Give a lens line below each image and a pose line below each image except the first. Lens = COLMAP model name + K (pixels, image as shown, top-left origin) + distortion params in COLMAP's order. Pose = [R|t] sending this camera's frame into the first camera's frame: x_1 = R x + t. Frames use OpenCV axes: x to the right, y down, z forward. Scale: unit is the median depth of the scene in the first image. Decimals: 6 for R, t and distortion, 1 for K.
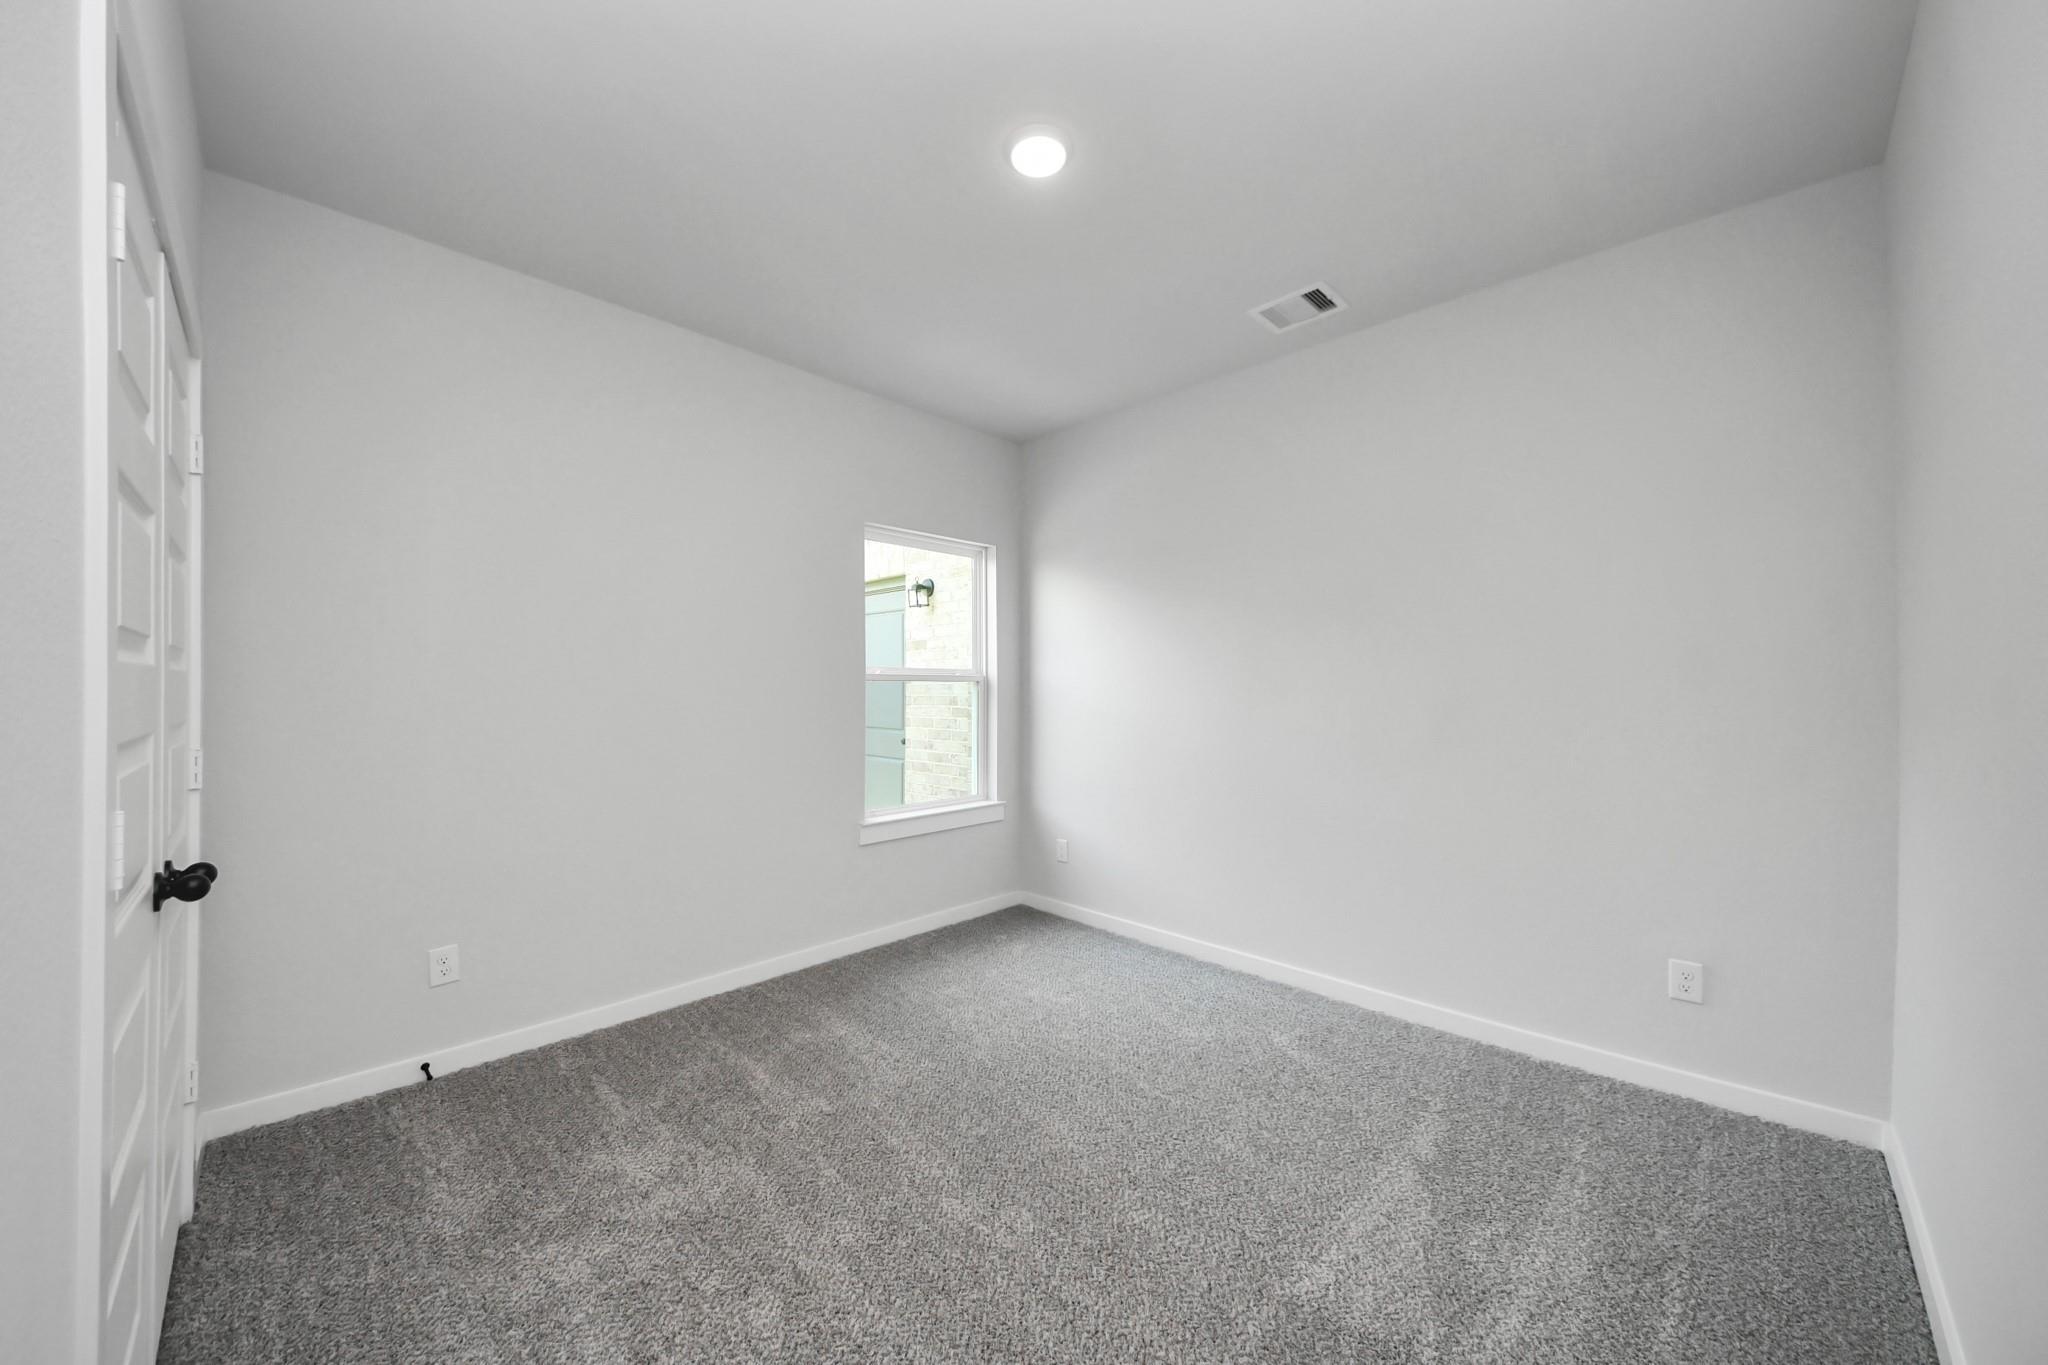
lens RADIAL K [[738.5, 0, 1021.8], [0, 738.5, 696.1], [0, 0, 1]] dist [0.002150, -0.000299]
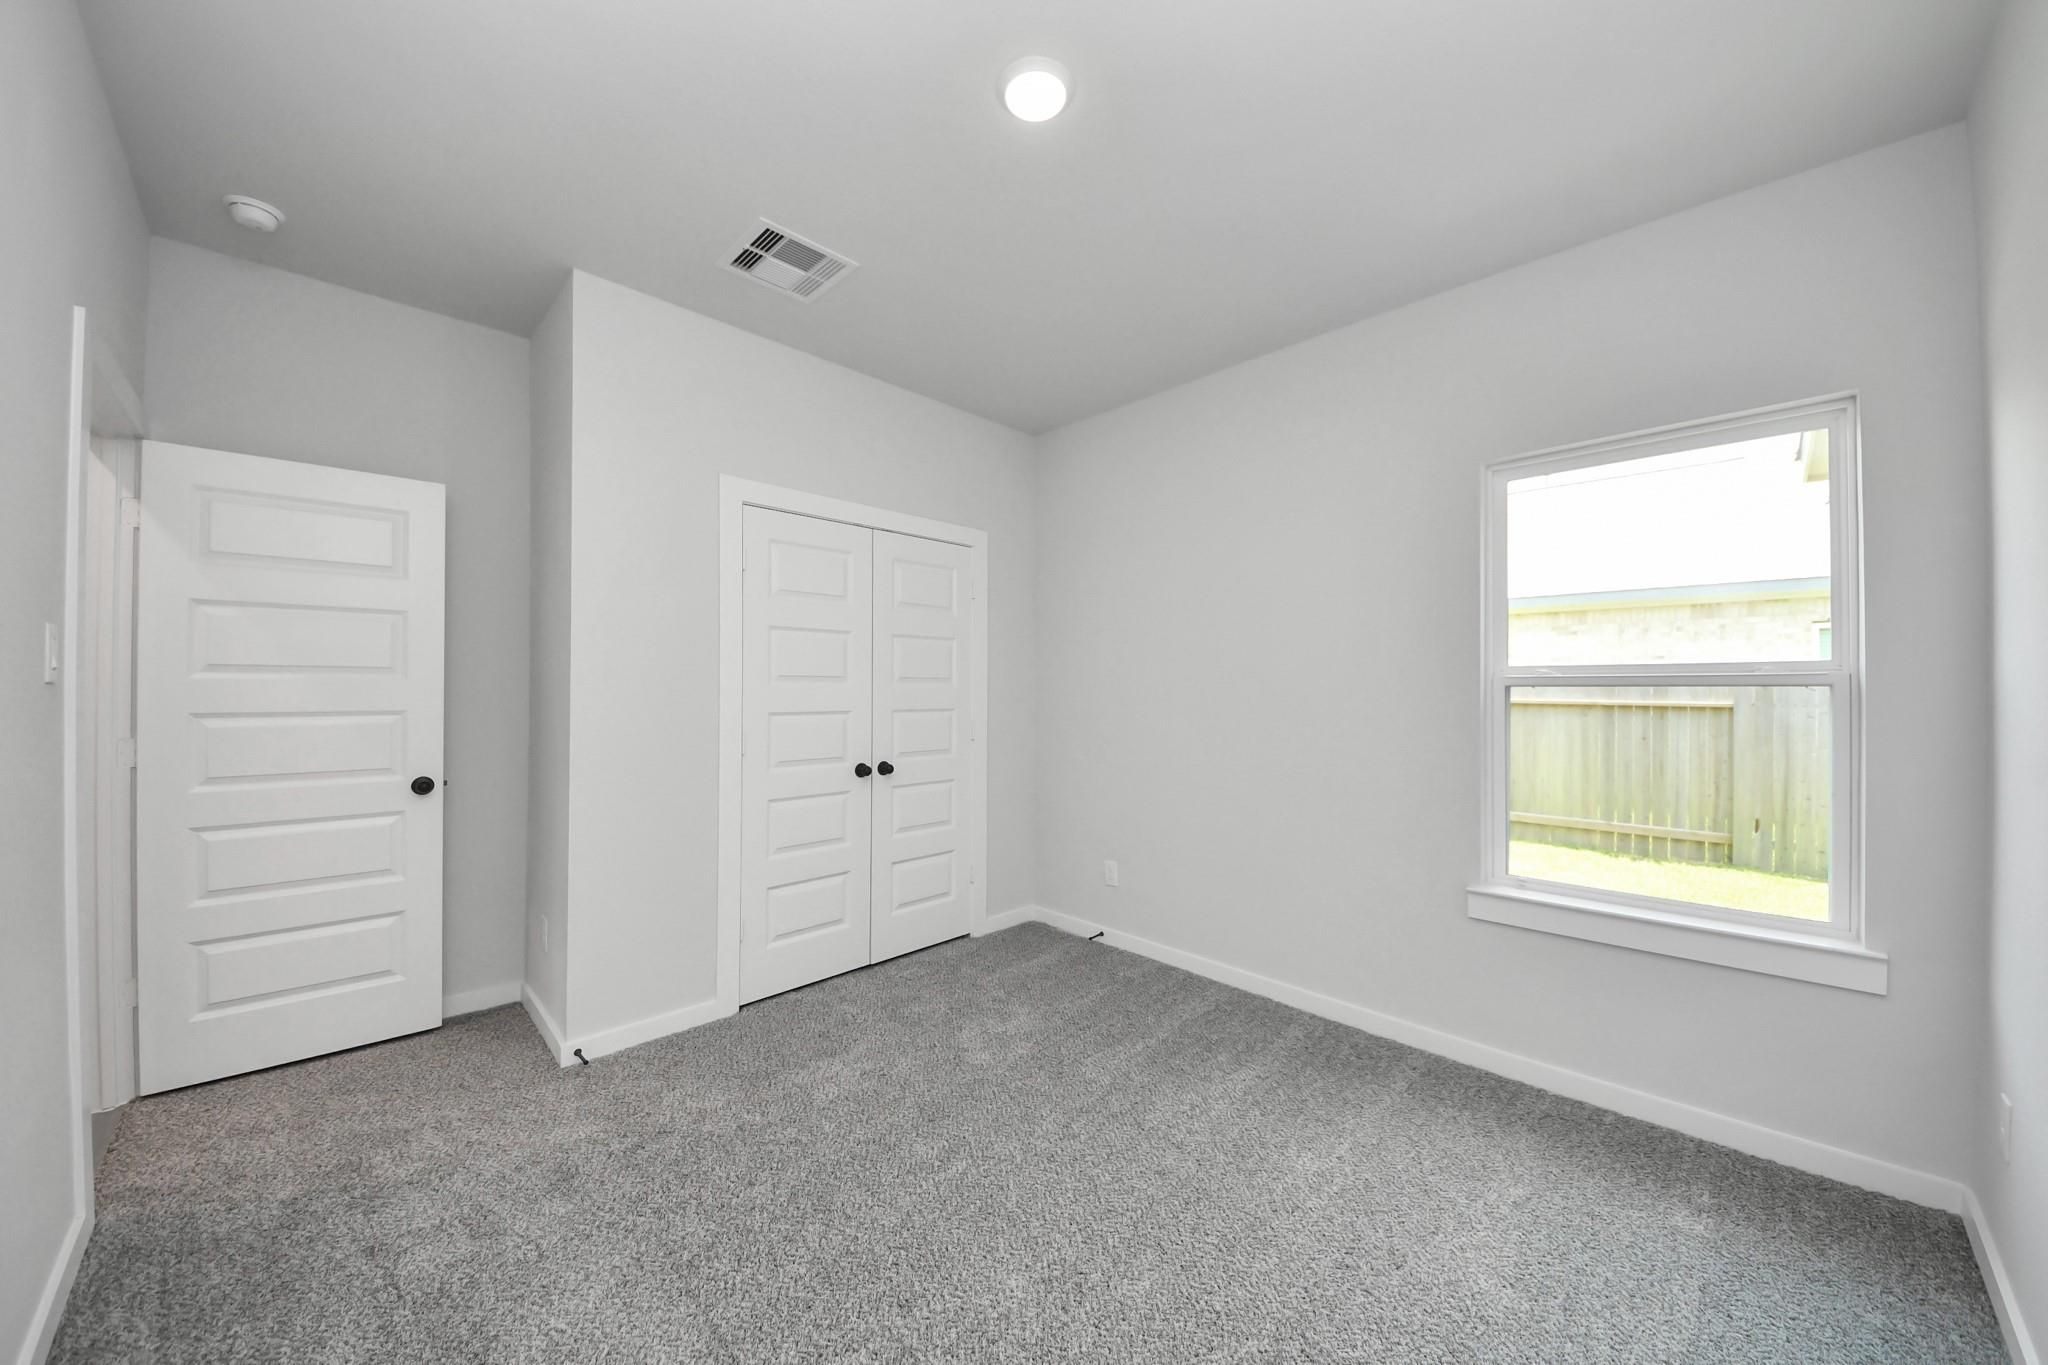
lens RADIAL K [[738.5, 0, 1021.8], [0, 738.5, 696.1], [0, 0, 1]] dist [0.002150, -0.000299]
pose [[-0.033241, 0.001420, -0.999446, 0.710144], [-0.018446, 0.999828, 0.002034, -0.002808], [0.999277, 0.018503, -0.033209, 0.817381]]
